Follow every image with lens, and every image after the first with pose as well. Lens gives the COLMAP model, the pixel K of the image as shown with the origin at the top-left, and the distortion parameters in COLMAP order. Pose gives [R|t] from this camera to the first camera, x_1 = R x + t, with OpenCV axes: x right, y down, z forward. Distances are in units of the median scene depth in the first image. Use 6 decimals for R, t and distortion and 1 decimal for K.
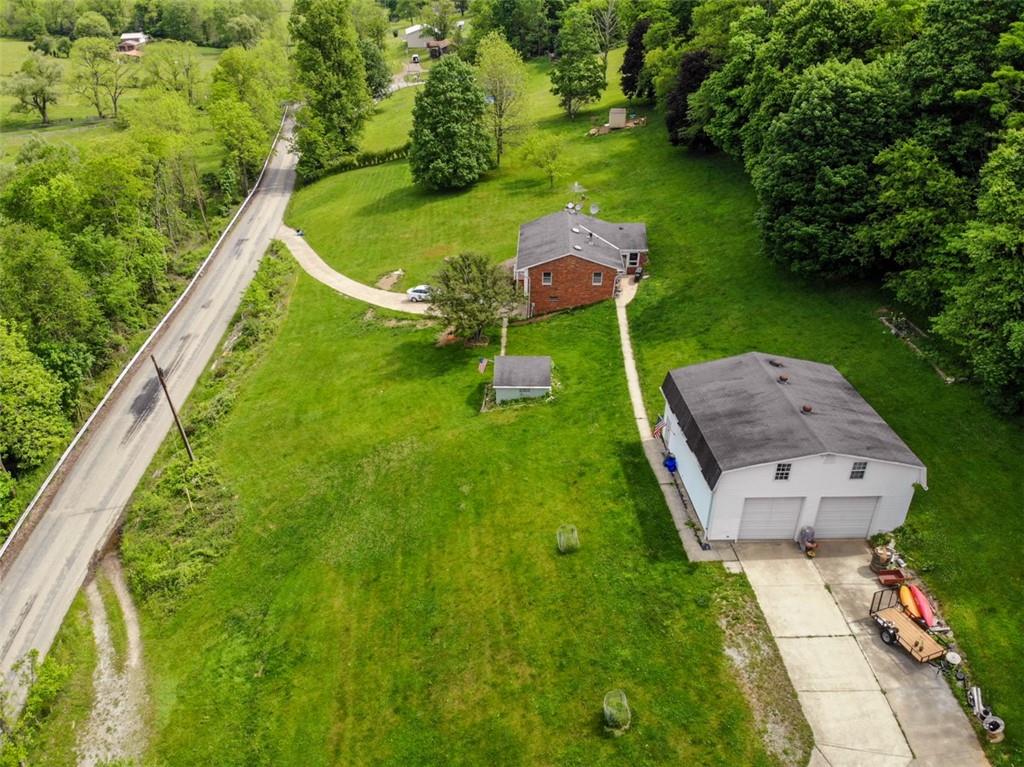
lens RADIAL K [[698.9, 0, 512.0], [0, 698.9, 383.5], [0, 0, 1]] dist [0.347226, -0.477524]
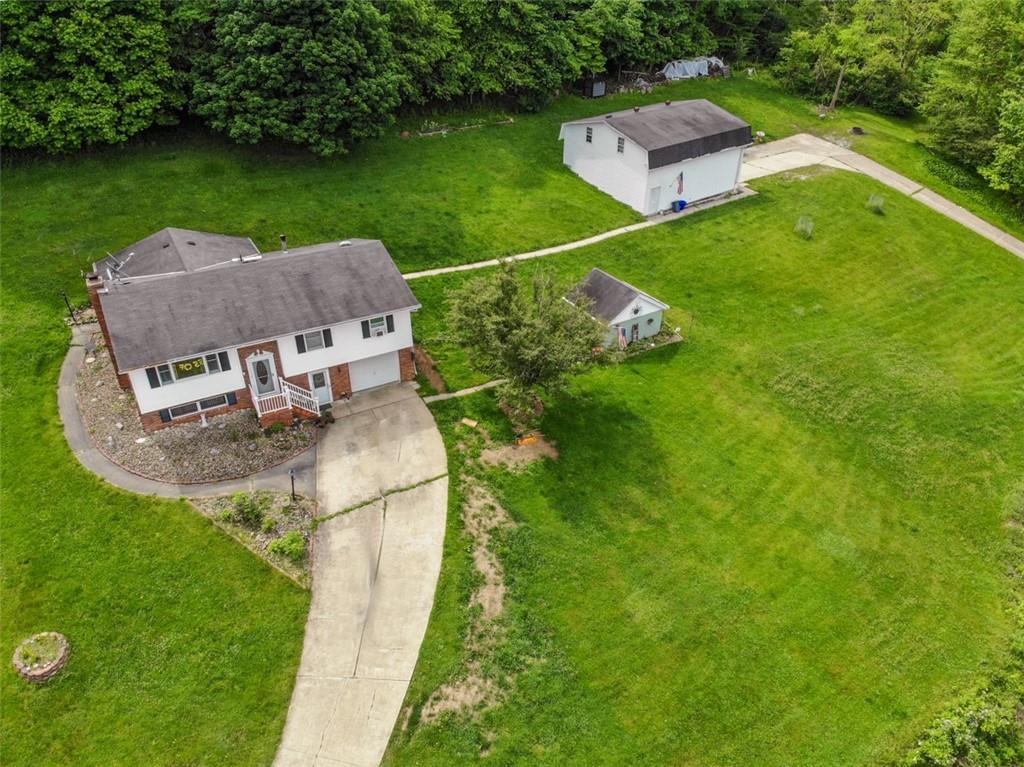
lens RADIAL K [[698.9, 0, 512.0], [0, 698.9, 383.5], [0, 0, 1]] dist [0.347226, -0.477524]
pose [[-0.518641, -0.456833, 0.722714, -0.576456], [0.438358, 0.583656, 0.683511, -0.591845], [-0.734067, 0.671304, -0.102452, 1.326790]]
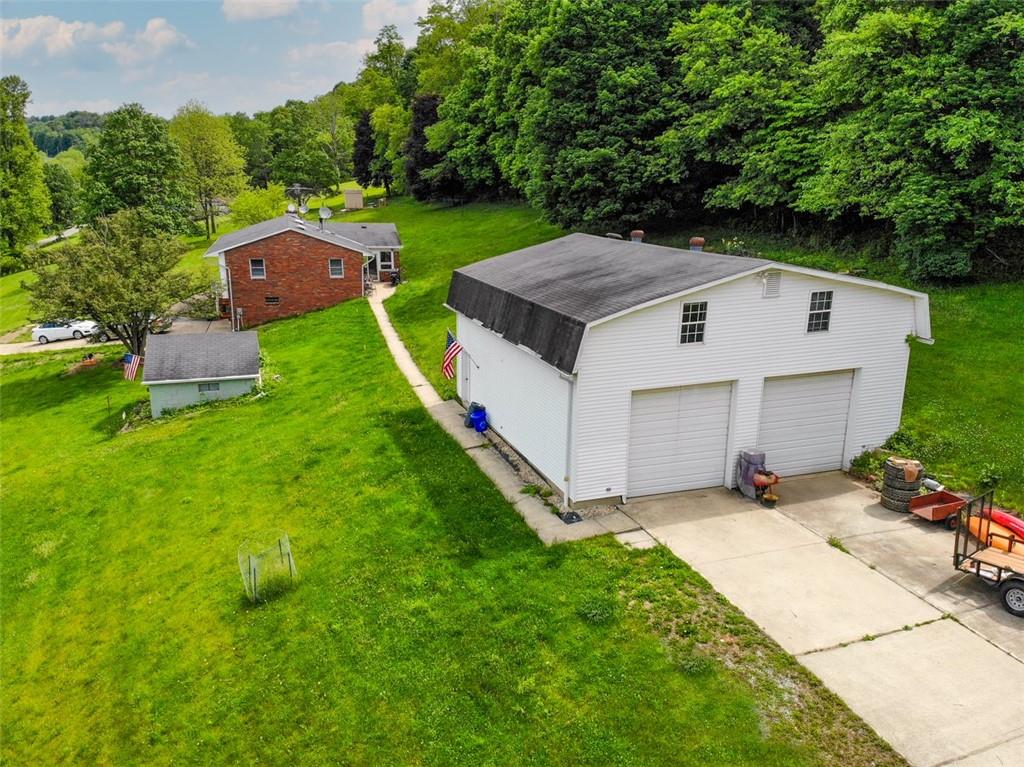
lens RADIAL K [[713.6, 0, 481.0], [0, 713.6, 368.6], [0, 0, 1]] dist [0.356667, -0.473844]
pose [[0.958419, -0.072696, 0.275951, 0.066048], [0.141591, 0.960721, -0.238678, 0.176831], [-0.247761, 0.267825, 0.931066, 0.410748]]
